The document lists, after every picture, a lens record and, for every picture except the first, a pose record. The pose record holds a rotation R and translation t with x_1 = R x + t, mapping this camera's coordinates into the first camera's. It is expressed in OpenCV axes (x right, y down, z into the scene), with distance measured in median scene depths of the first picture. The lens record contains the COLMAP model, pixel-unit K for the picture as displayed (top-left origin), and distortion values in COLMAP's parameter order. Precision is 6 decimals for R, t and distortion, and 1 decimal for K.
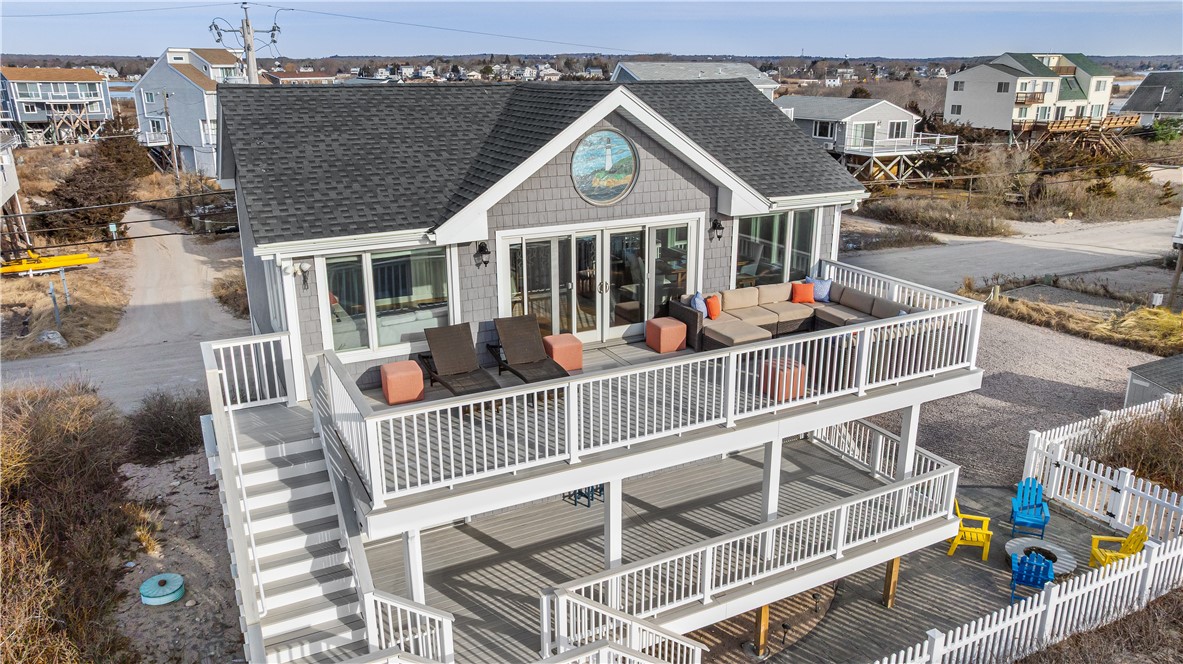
lens RADIAL K [[838.8, 0, 599.1], [0, 838.8, 329.7], [0, 0, 1]] dist [-0.060127, 0.070648]
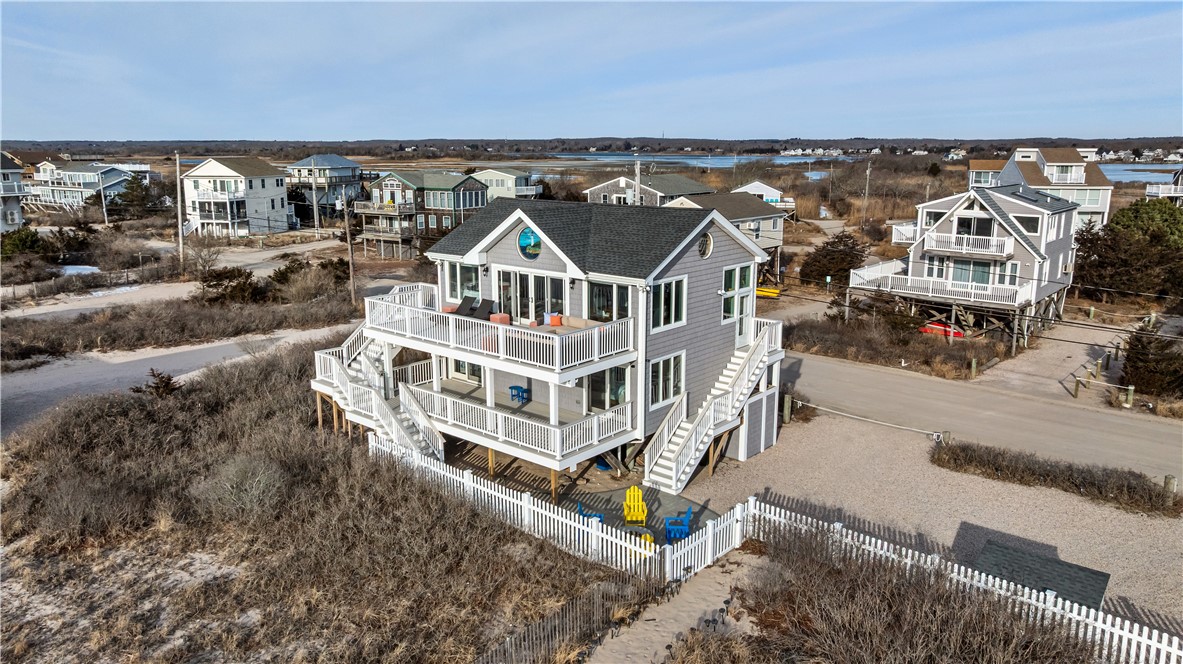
lens RADIAL K [[822.9, 0, 591.5], [0, 822.9, 332.0], [0, 0, 1]] dist [-0.018675, 0.000019]
pose [[0.377788, 0.202466, -0.903484, 1.769210], [-0.279471, 0.955221, 0.097200, -0.195874], [0.882707, 0.215777, 0.417454, 0.250884]]
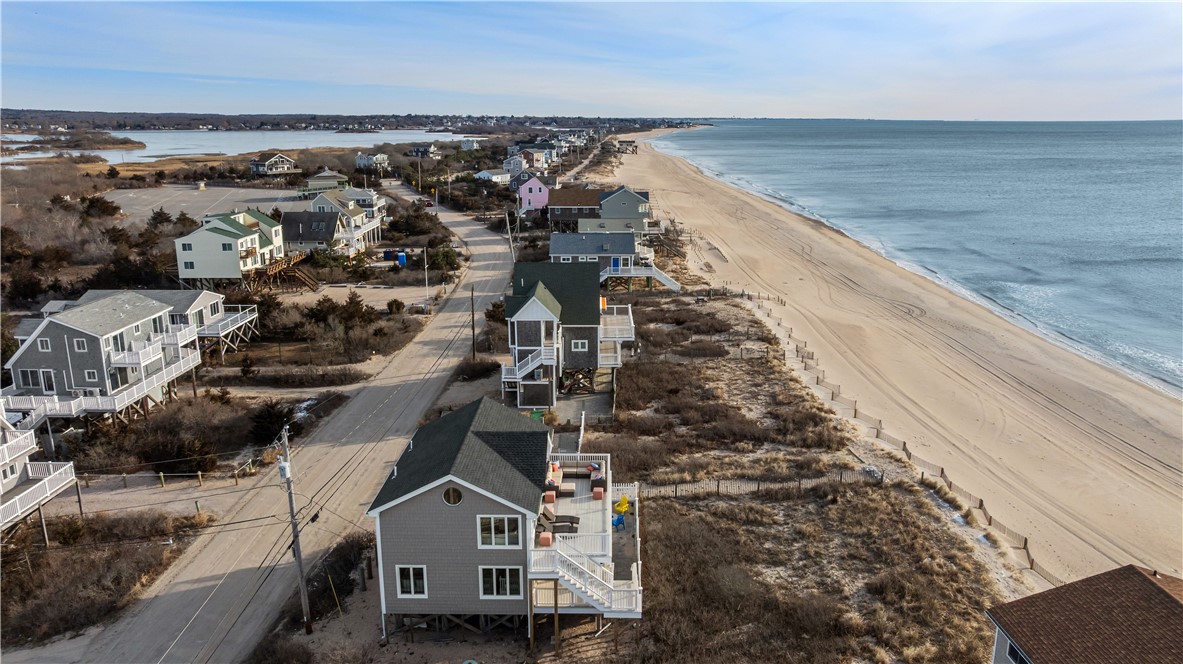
lens RADIAL K [[822.9, 0, 591.5], [0, 822.9, 332.0], [0, 0, 1]] dist [-0.018675, 0.000019]
pose [[0.476387, -0.221580, 0.850857, -2.138206], [0.268301, 0.958202, 0.099315, -0.780288], [-0.837299, 0.180974, 0.515925, -0.762790]]
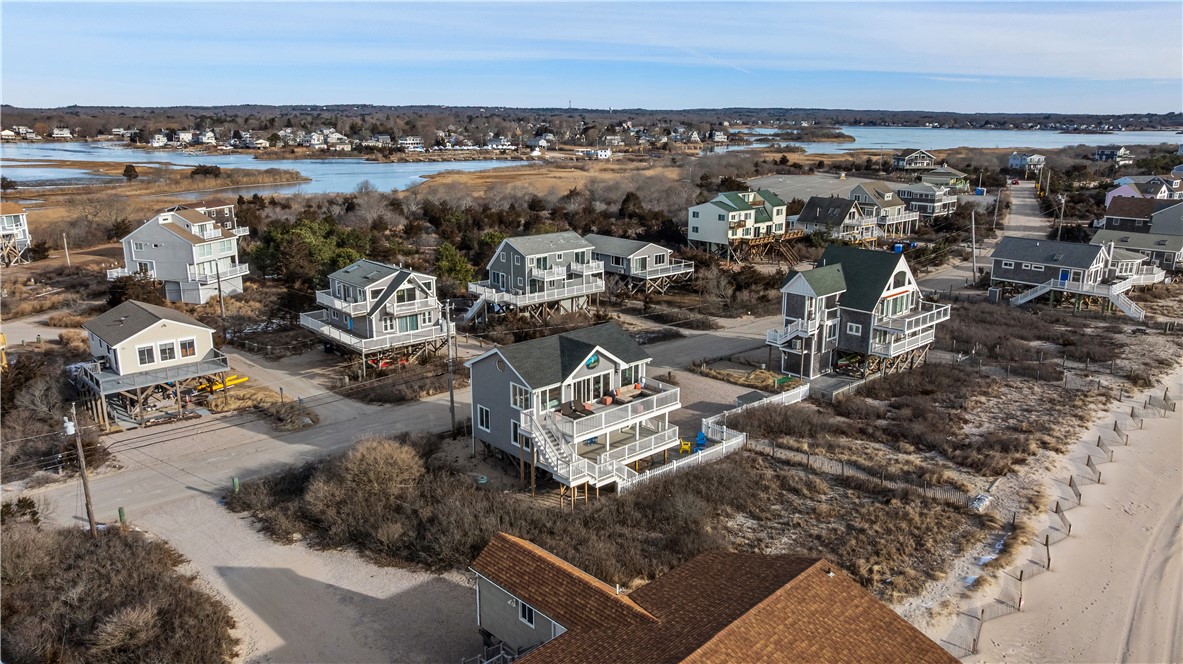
lens RADIAL K [[822.9, 0, 591.5], [0, 822.9, 332.0], [0, 0, 1]] dist [-0.018675, 0.000019]
pose [[0.968157, -0.061355, 0.242710, -0.848688], [0.073885, 0.996346, -0.042856, -0.143826], [-0.239194, 0.059423, 0.969152, -2.581928]]
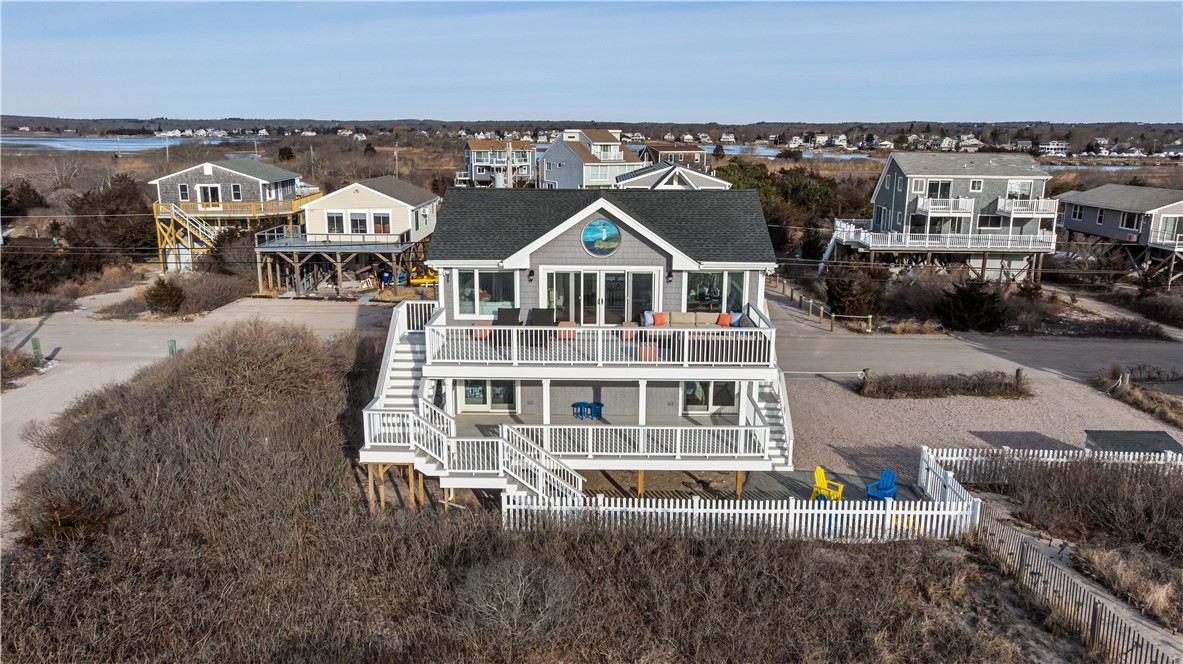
lens RADIAL K [[832.0, 0, 591.8], [0, 832.0, 354.2], [0, 0, 1]] dist [-0.007794, -0.001721]
pose [[0.883832, 0.127134, -0.450197, 0.755351], [-0.147776, 0.988962, -0.010836, 0.080622], [0.443850, 0.076106, 0.892863, -0.595418]]
